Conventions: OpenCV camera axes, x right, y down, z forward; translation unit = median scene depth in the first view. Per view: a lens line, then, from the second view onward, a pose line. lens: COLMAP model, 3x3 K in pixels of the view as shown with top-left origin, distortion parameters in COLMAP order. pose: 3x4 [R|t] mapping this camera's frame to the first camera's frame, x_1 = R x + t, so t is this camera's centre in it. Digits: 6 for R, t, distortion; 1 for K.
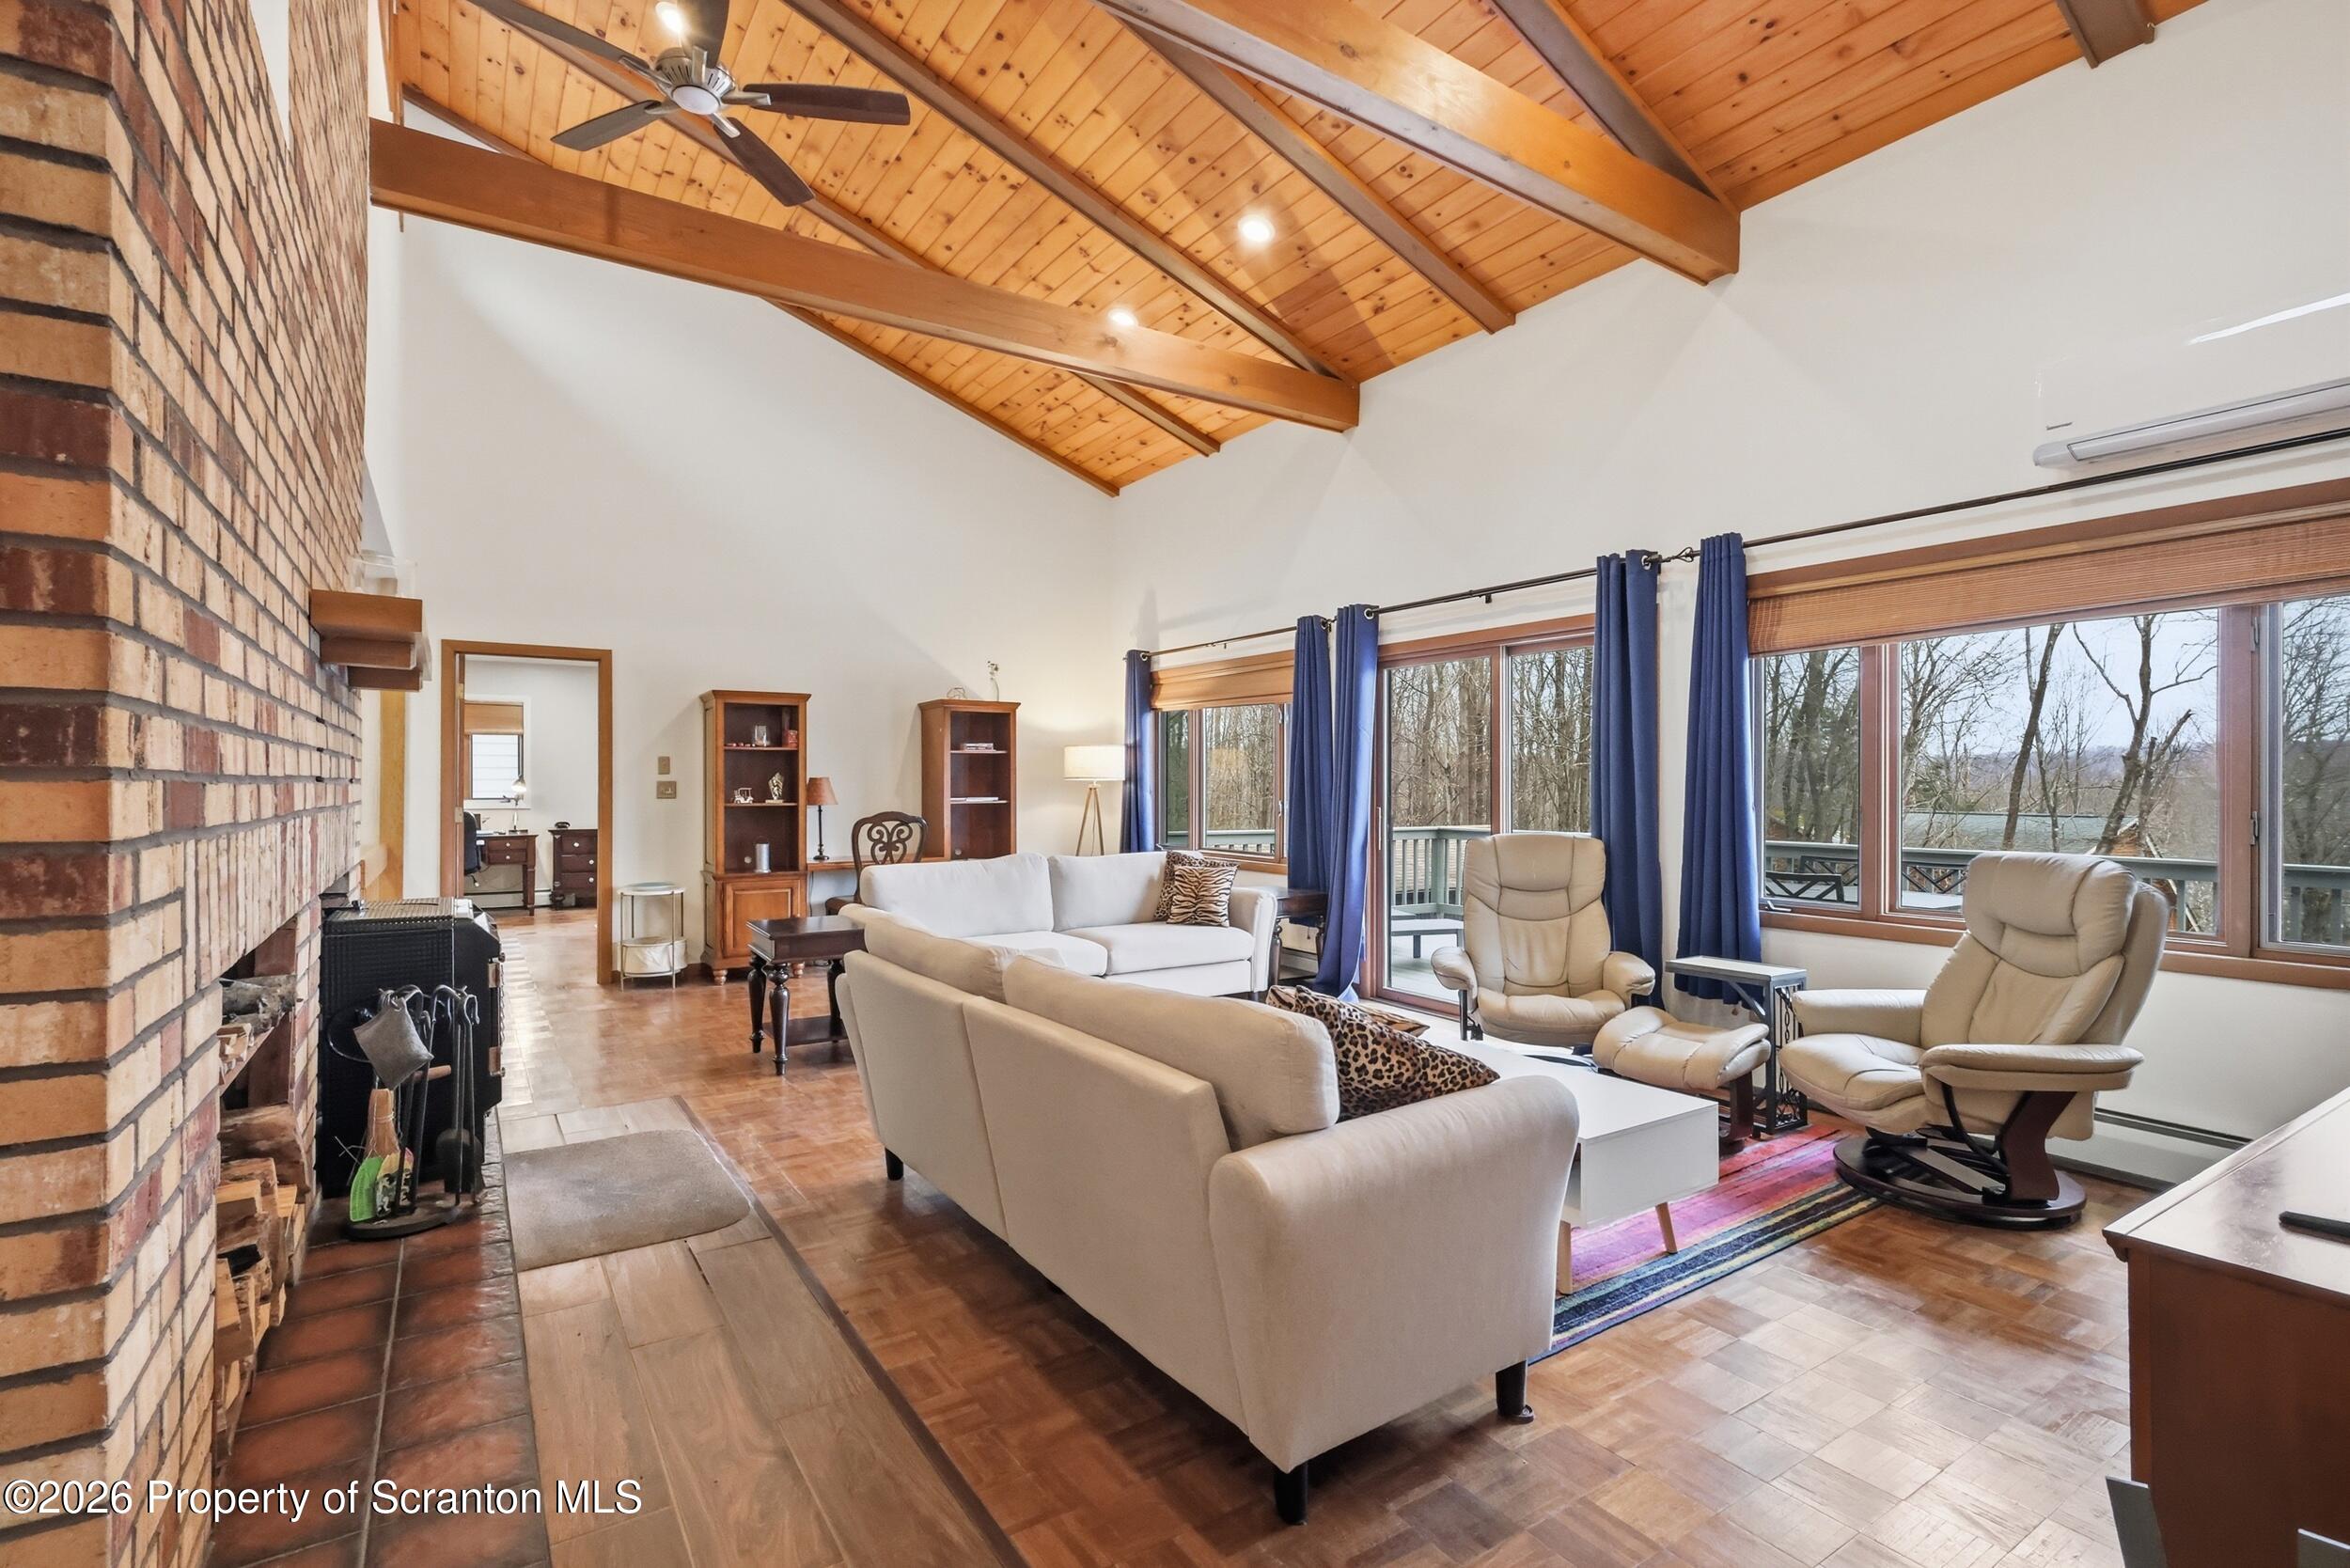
lens RADIAL K [[1086.0, 0, 1174.6], [0, 1086.0, 786.2], [0, 0, 1]] dist [-0.003774, -0.000142]
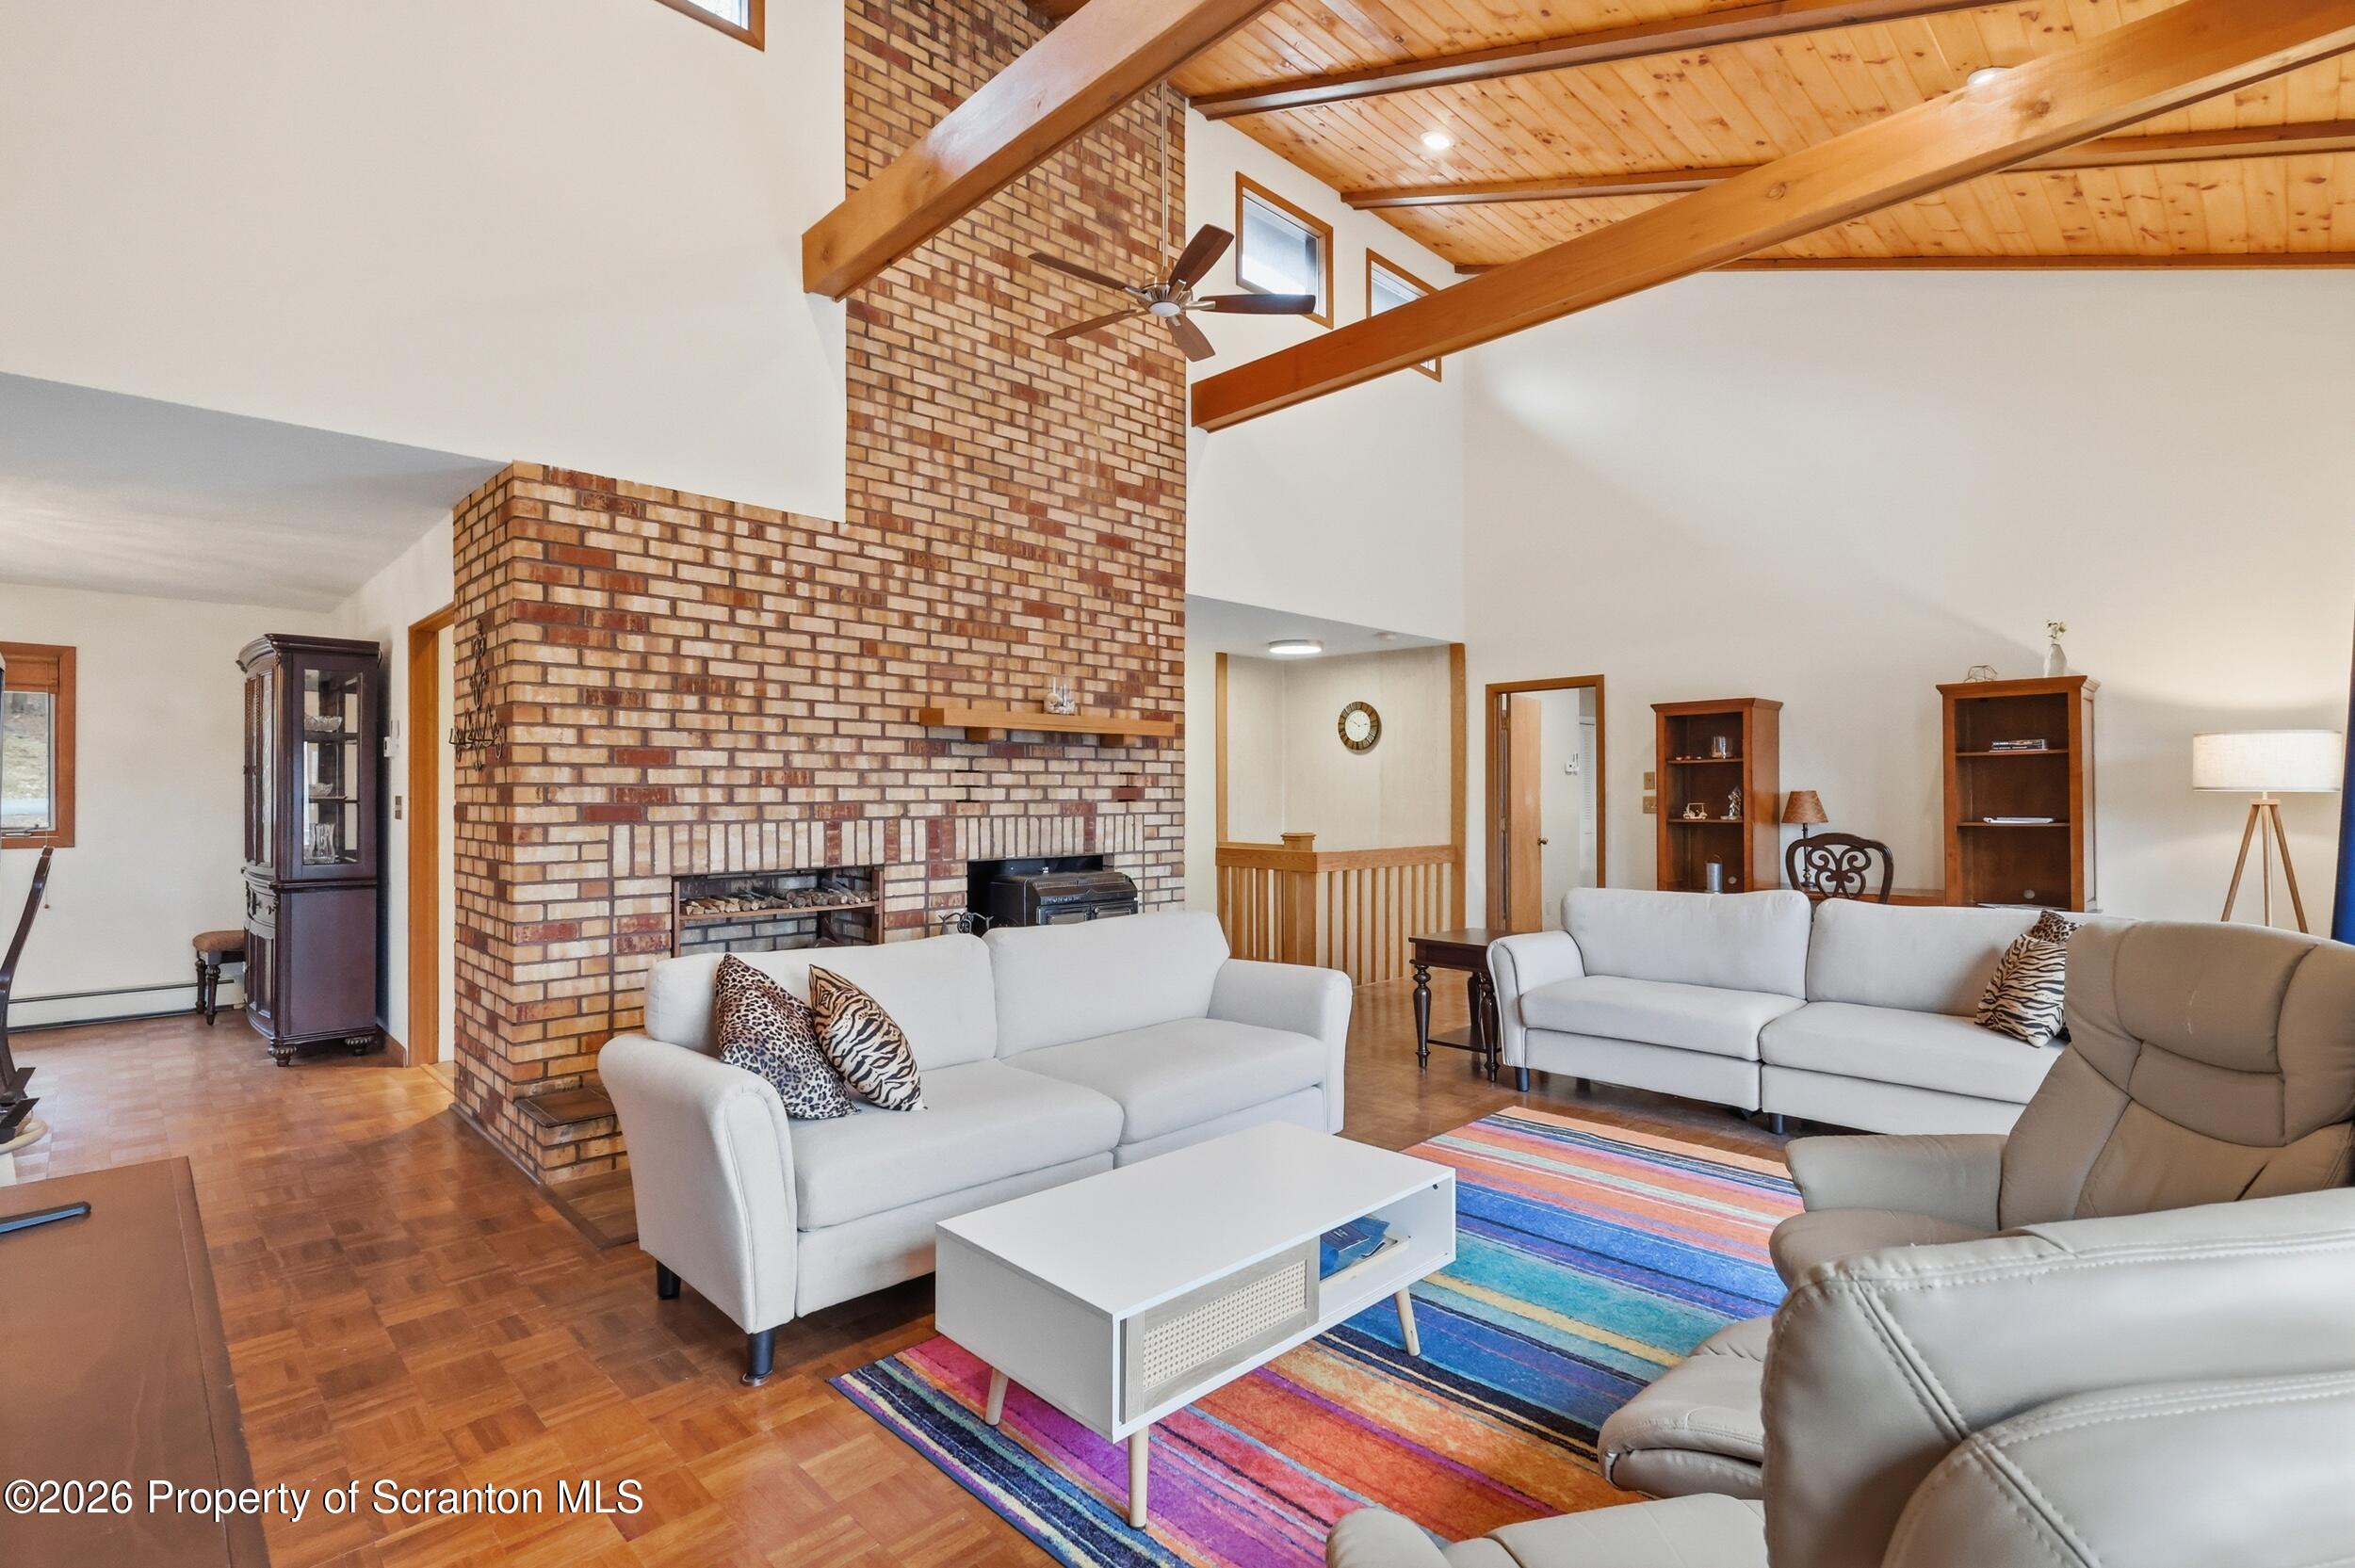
lens RADIAL K [[1088.1, 0, 1170.8], [0, 1088.1, 777.7], [0, 0, 1]] dist [-0.003774, -0.000142]
pose [[0.192600, -0.018385, -0.981105, 0.662583], [0.003989, 0.999831, -0.017952, -0.007830], [0.981269, -0.000456, 0.192641, 0.541149]]
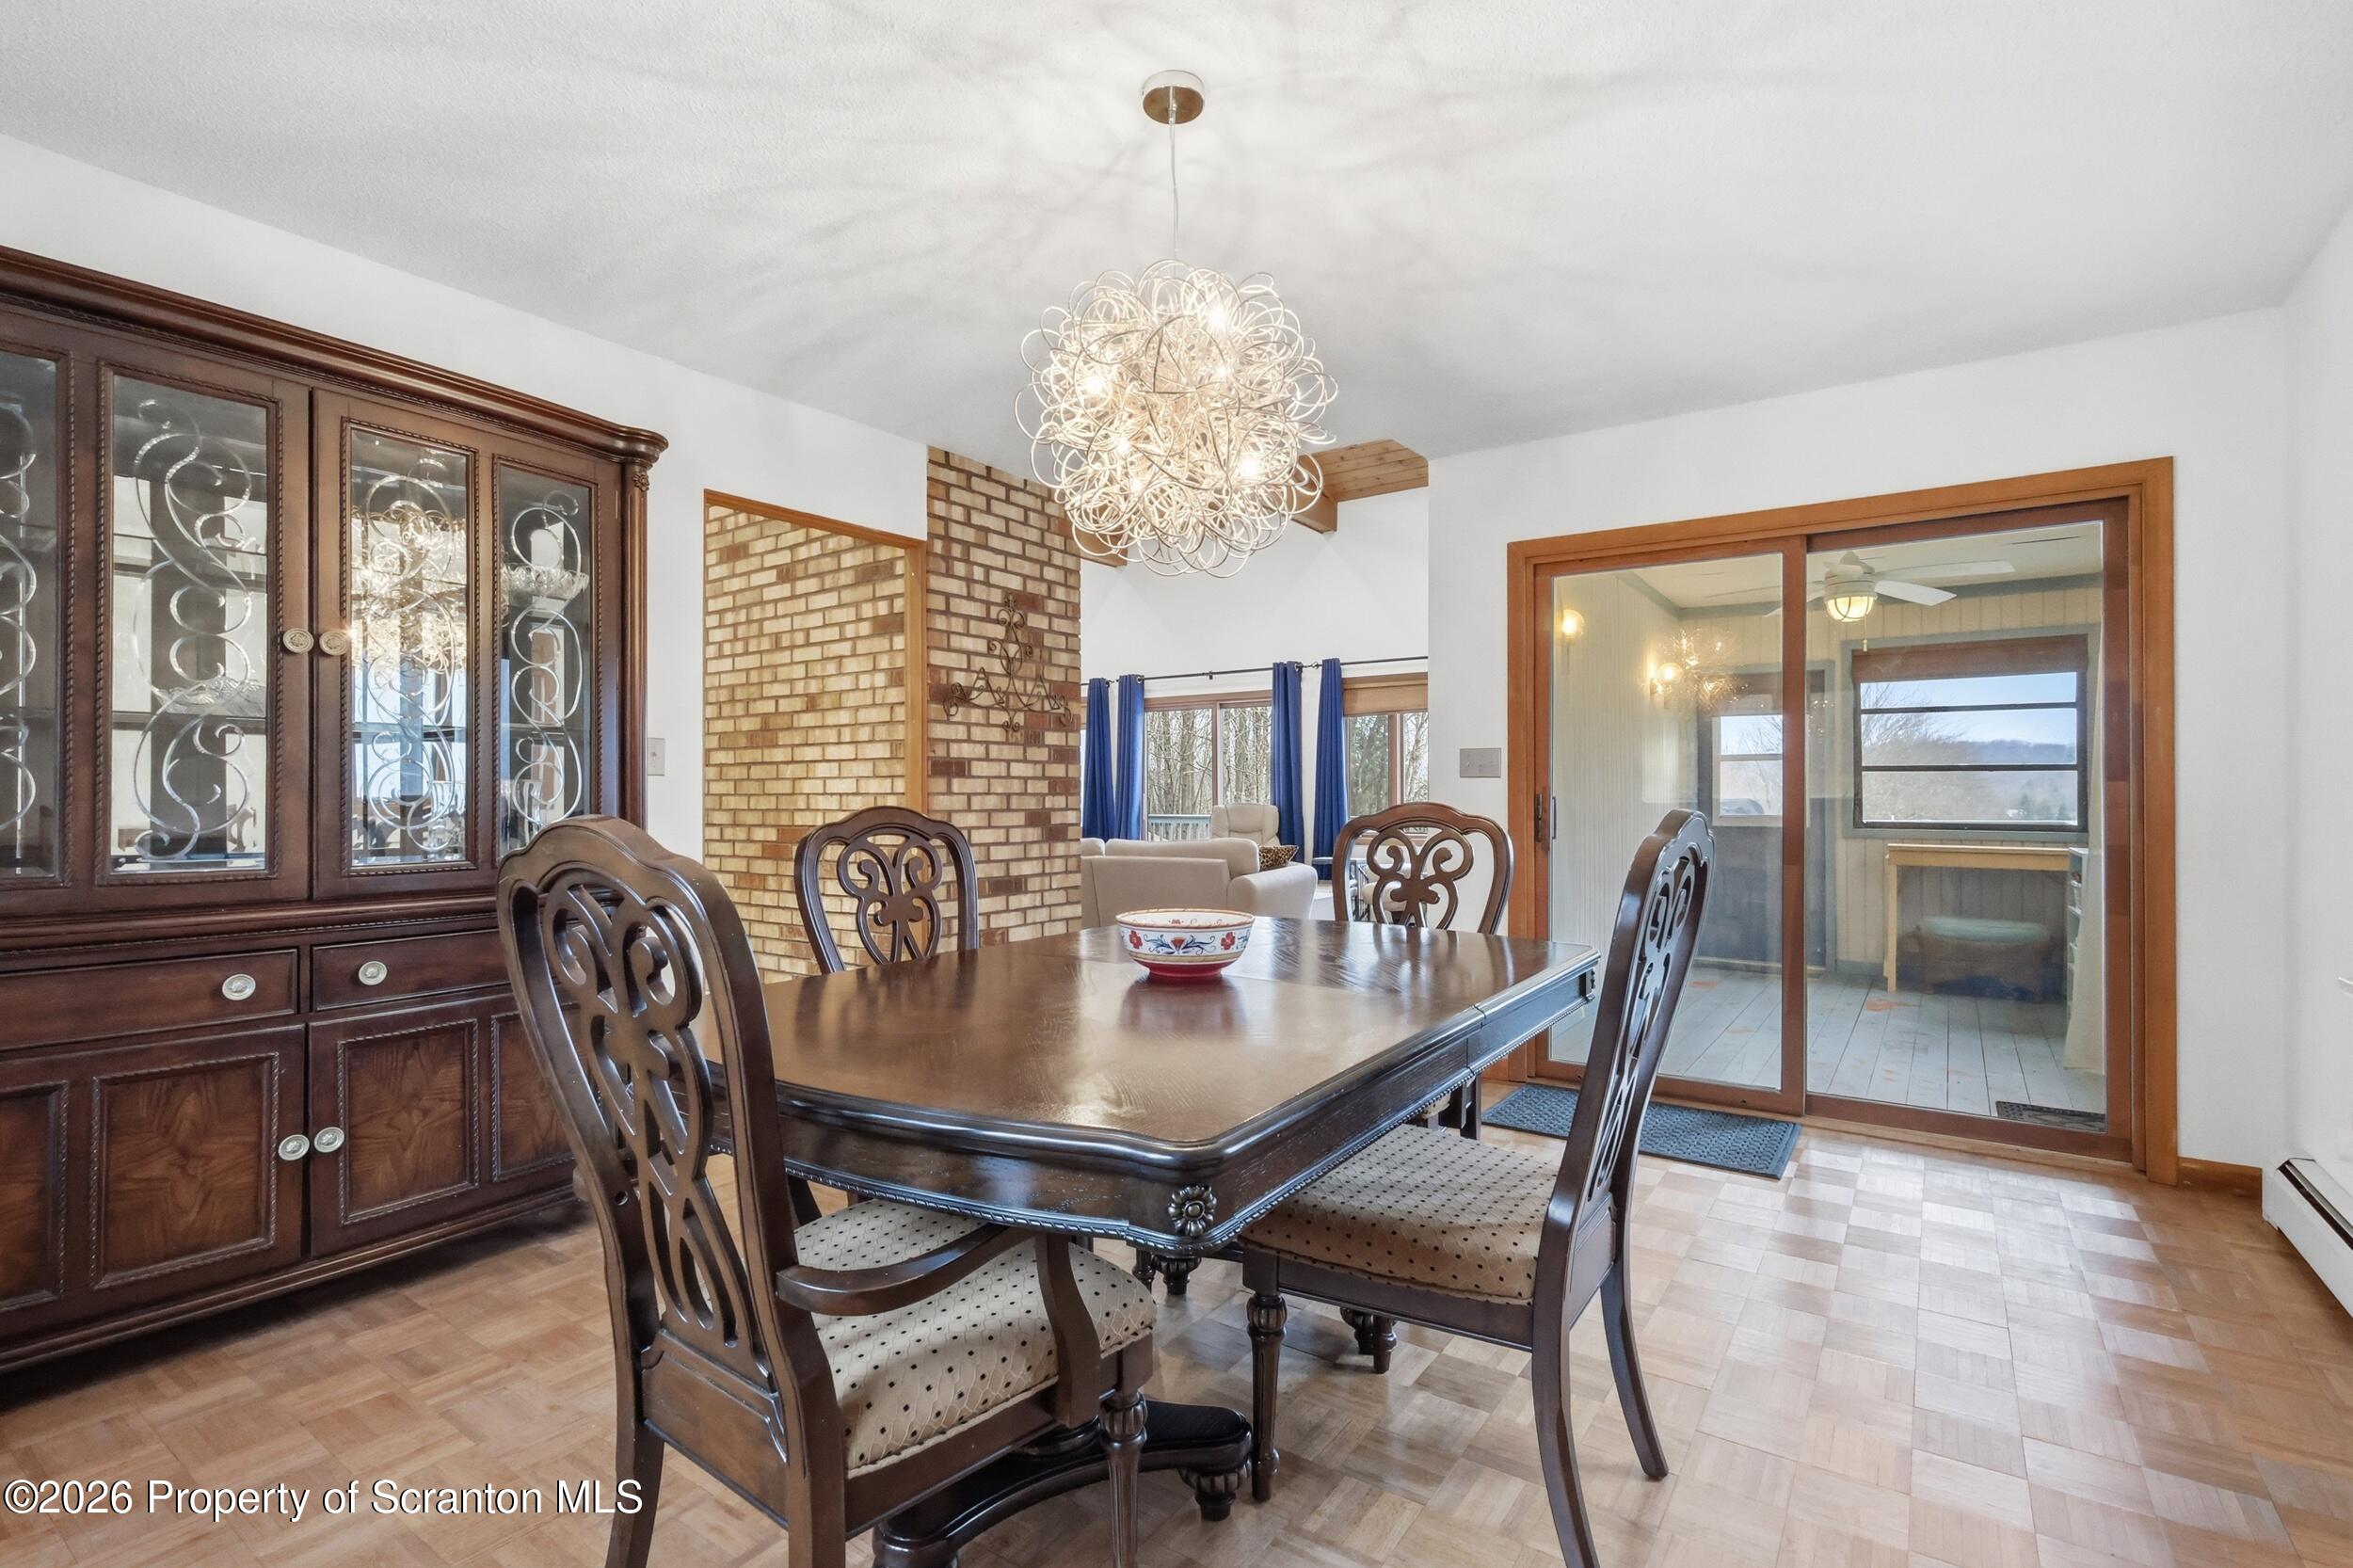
lens RADIAL K [[1087.3, 0, 1175.2], [0, 1087.3, 790.5], [0, 0, 1]] dist [-0.003774, -0.000142]
pose [[0.928857, -0.006795, 0.370376, -0.388217], [0.008830, 0.999954, -0.003798, 0.021114], [-0.370333, 0.006798, 0.928874, -0.585523]]
